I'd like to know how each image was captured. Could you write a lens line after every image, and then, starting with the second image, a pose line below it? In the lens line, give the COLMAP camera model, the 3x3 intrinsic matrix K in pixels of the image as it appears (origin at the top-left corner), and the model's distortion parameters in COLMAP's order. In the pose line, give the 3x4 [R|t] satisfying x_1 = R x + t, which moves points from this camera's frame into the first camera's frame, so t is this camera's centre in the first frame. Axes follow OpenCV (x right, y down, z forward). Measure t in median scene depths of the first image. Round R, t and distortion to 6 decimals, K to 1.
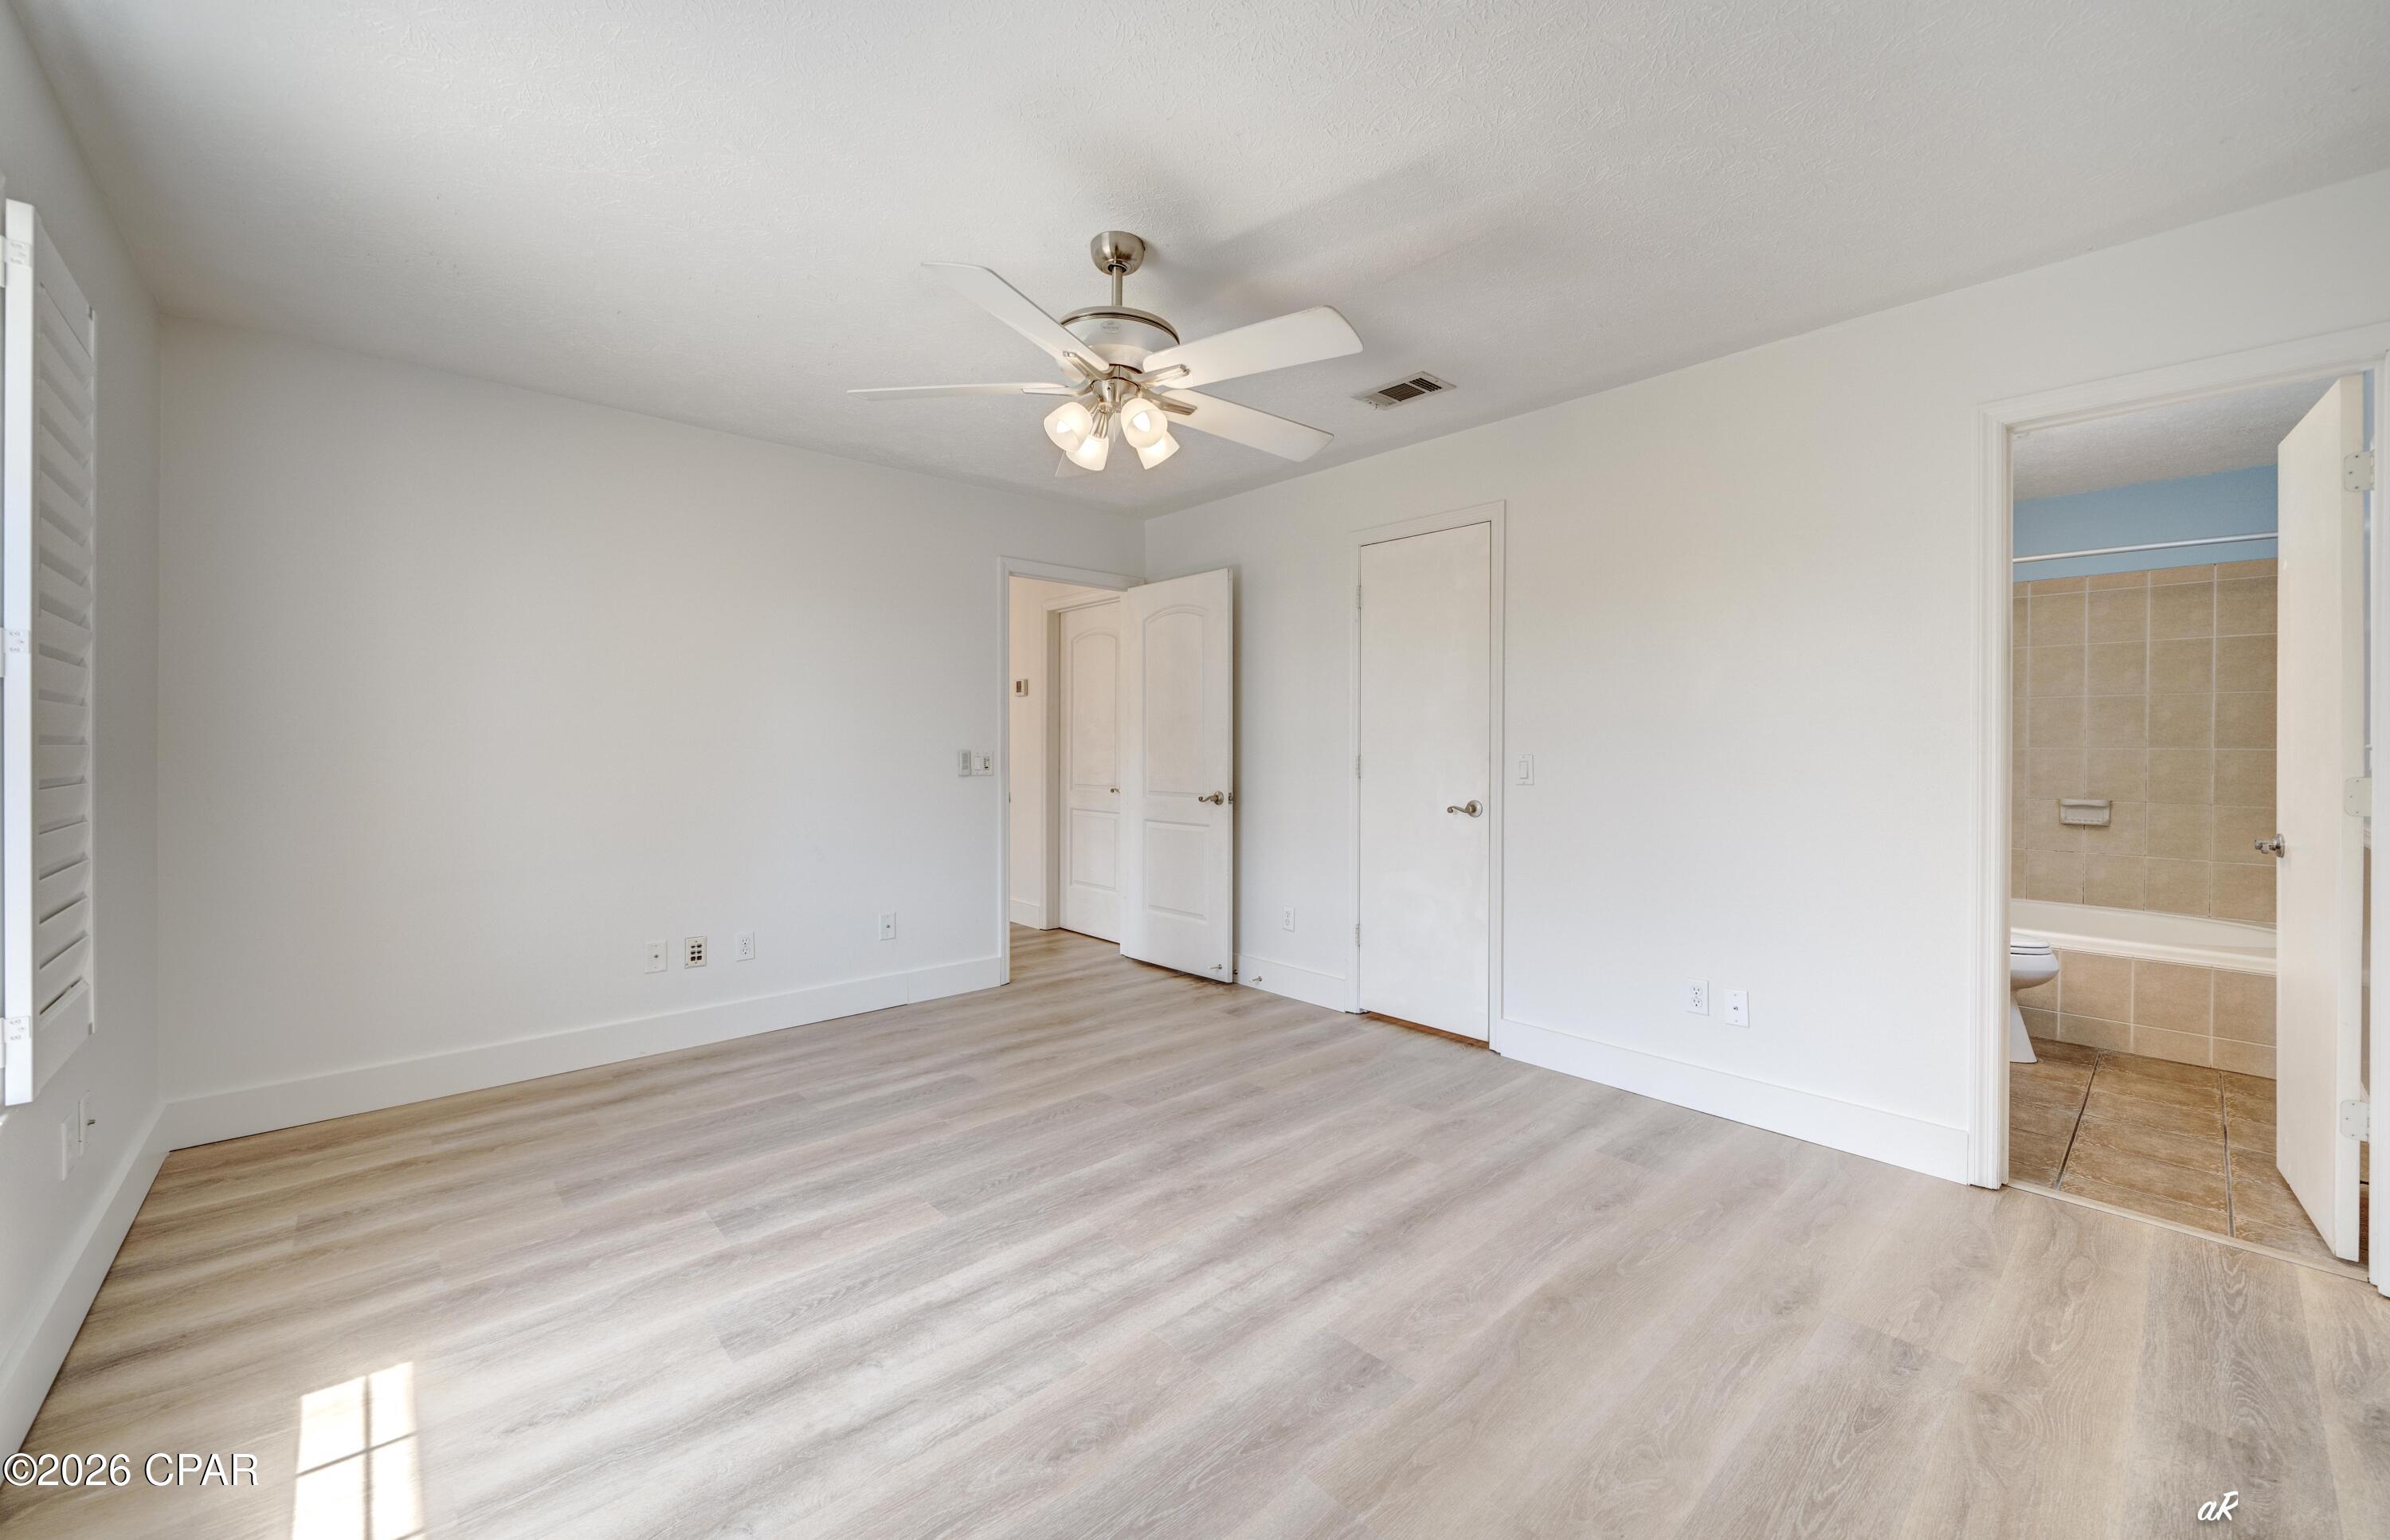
lens RADIAL K [[912.0, 0, 1179.5], [0, 912.0, 751.2], [0, 0, 1]] dist [-0.000808, -0.000254]
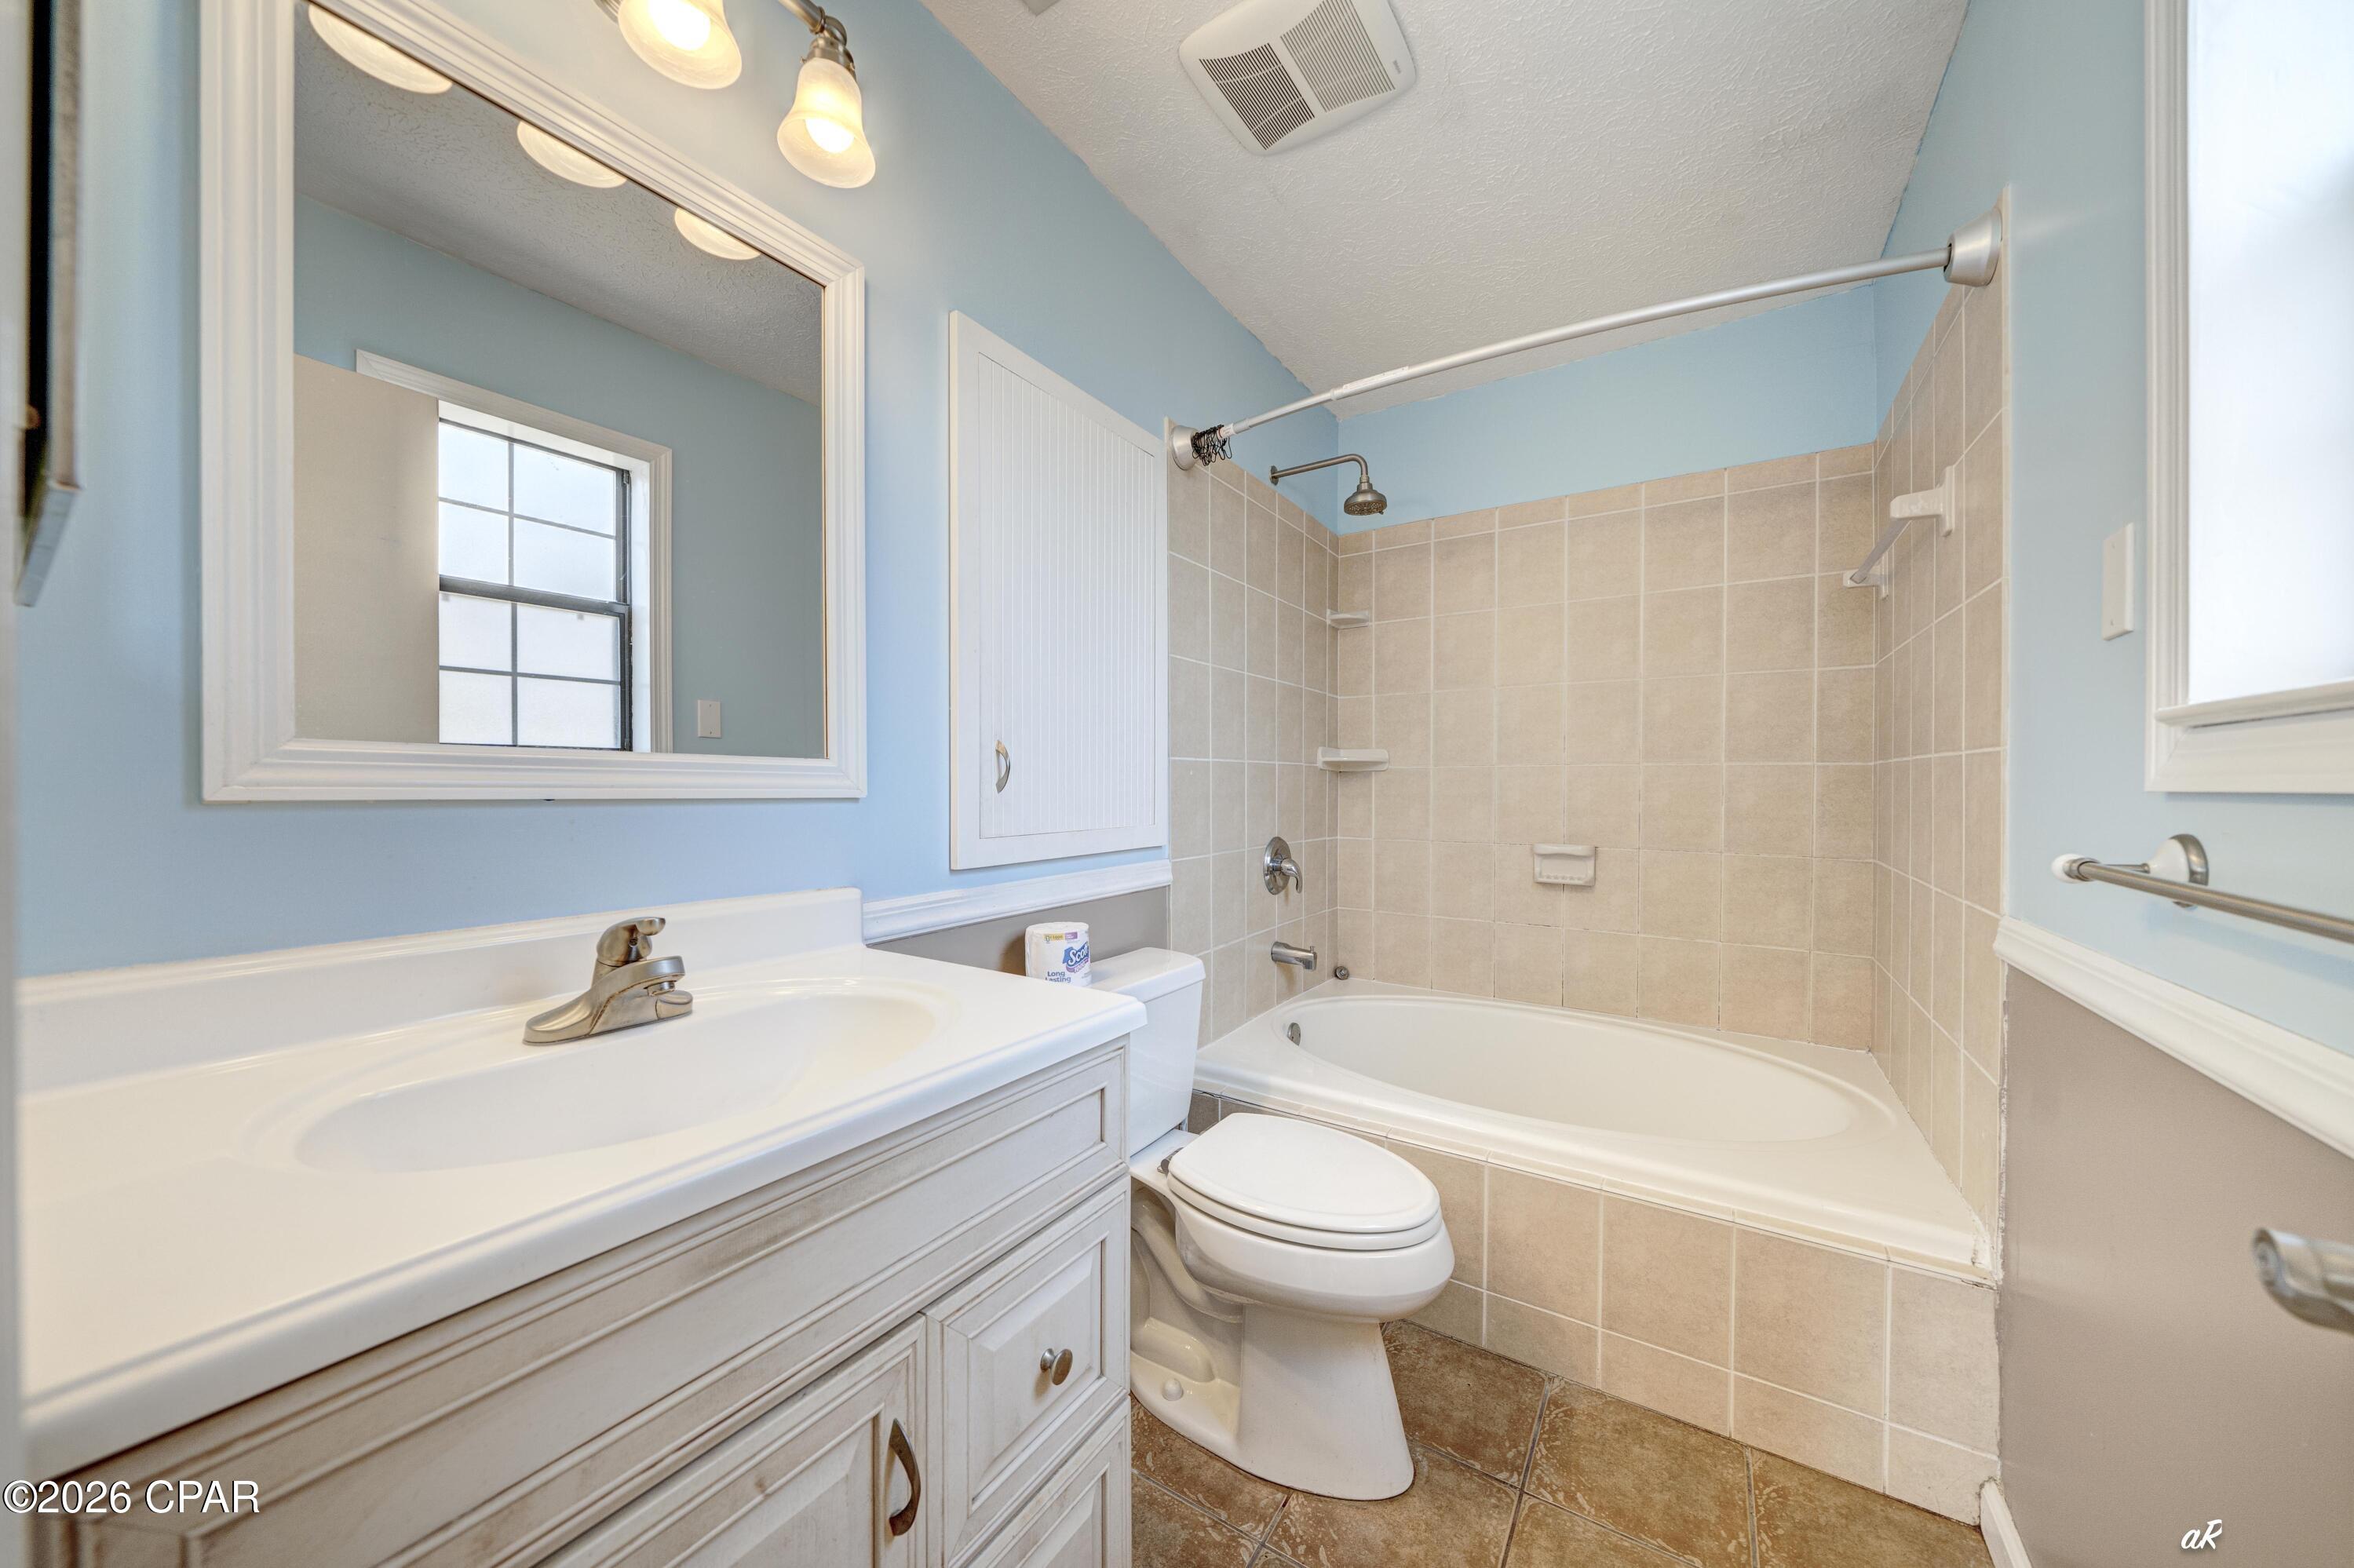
lens RADIAL K [[838.7, 0, 1159.1], [0, 838.7, 791.4], [0, 0, 1]] dist [-0.006265, 0.000513]
pose [[0.963631, -0.007483, 0.267133, 0.585757], [0.005358, 0.999948, 0.008685, 0.009394], [-0.267184, -0.006938, 0.963621, 0.530017]]
